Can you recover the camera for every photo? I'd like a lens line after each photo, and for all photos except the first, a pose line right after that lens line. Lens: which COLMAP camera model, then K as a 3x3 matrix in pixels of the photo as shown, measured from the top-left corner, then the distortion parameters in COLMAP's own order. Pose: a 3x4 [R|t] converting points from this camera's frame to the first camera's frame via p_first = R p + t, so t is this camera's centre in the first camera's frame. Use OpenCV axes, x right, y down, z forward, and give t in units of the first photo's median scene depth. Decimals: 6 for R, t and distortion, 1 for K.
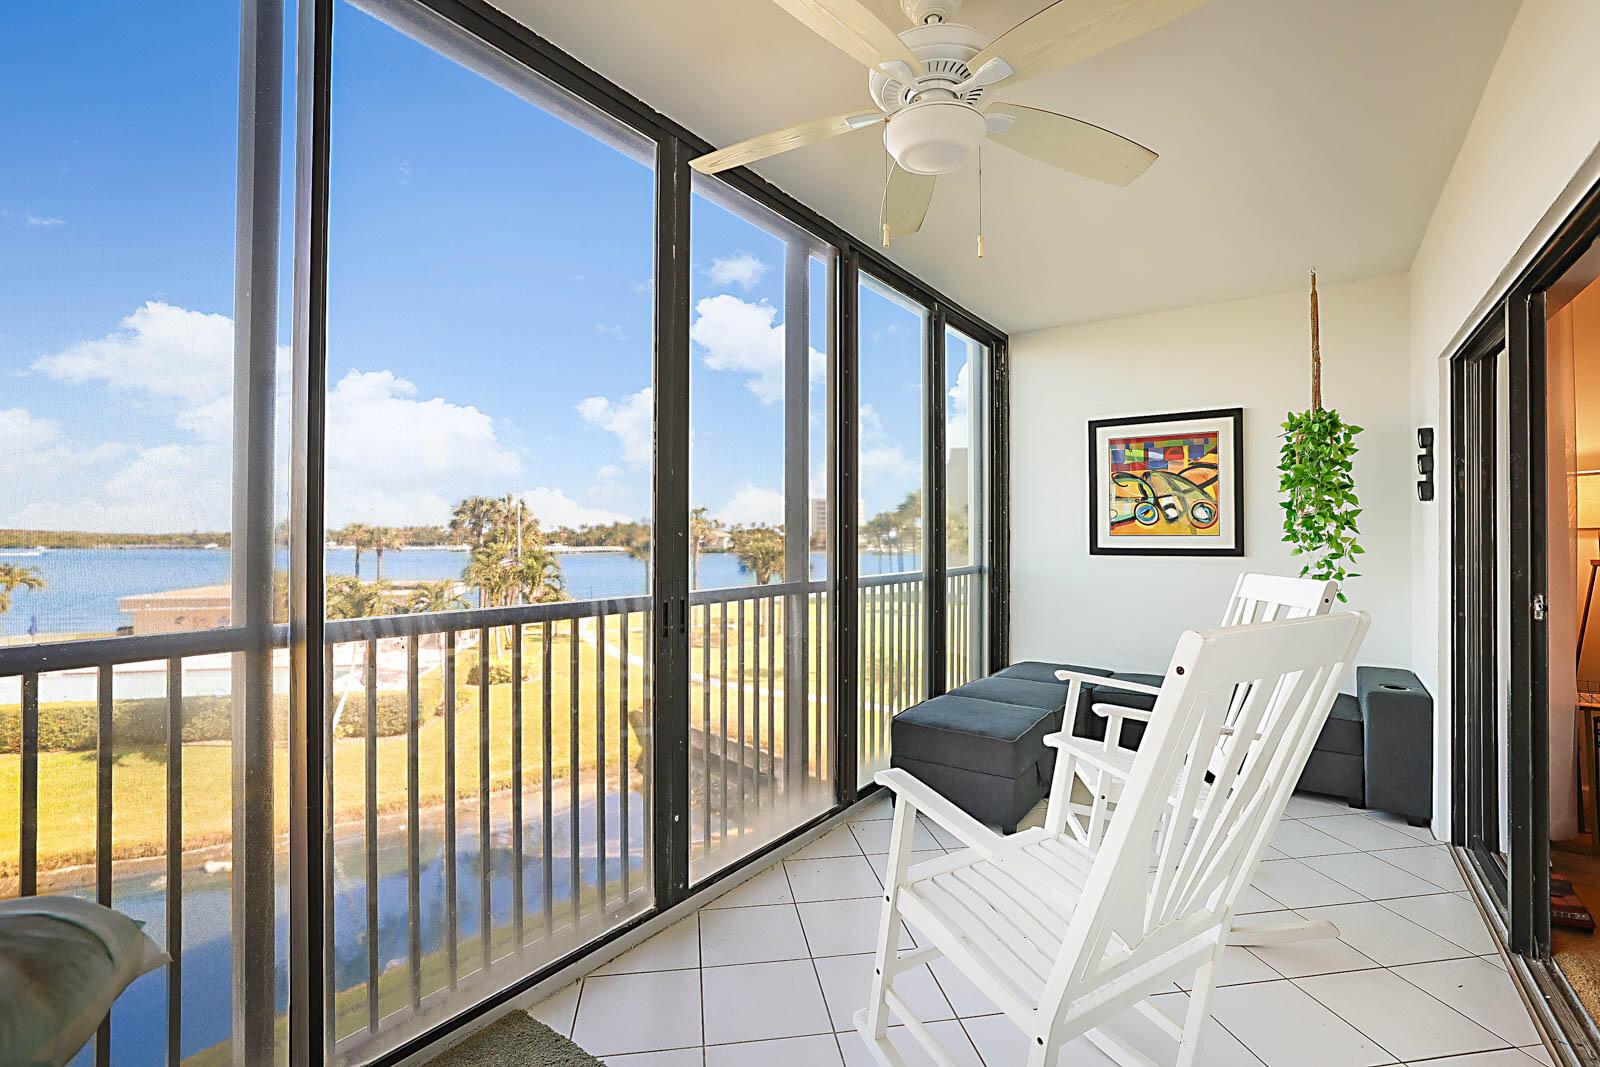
lens RADIAL K [[729.2, 0, 800.0], [0, 729.2, 533.5], [0, 0, 1]] dist [-0.044217, 0.000155]
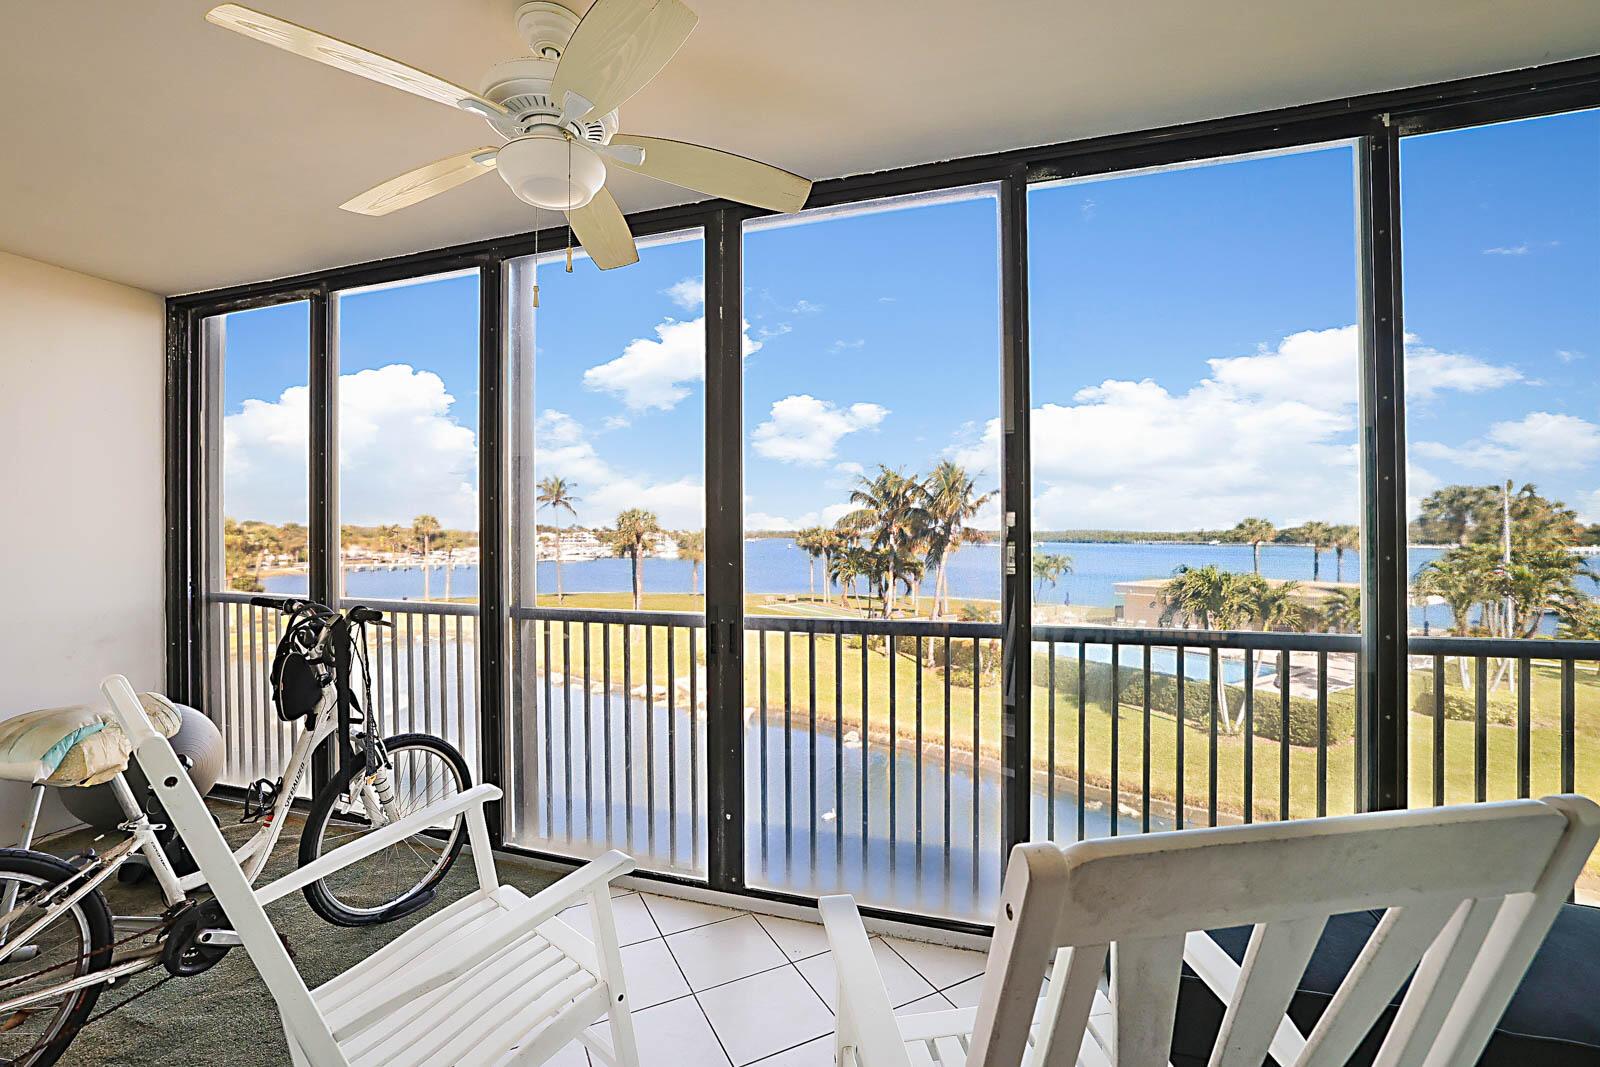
lens RADIAL K [[688.3, 0, 800.0], [0, 688.3, 533.5], [0, 0, 1]] dist [-0.013289, -0.000082]
pose [[0.283765, -0.003969, -0.958886, 0.480386], [0.009468, 0.999954, -0.001337, -0.023419], [0.958847, -0.008700, 0.283790, 0.436000]]
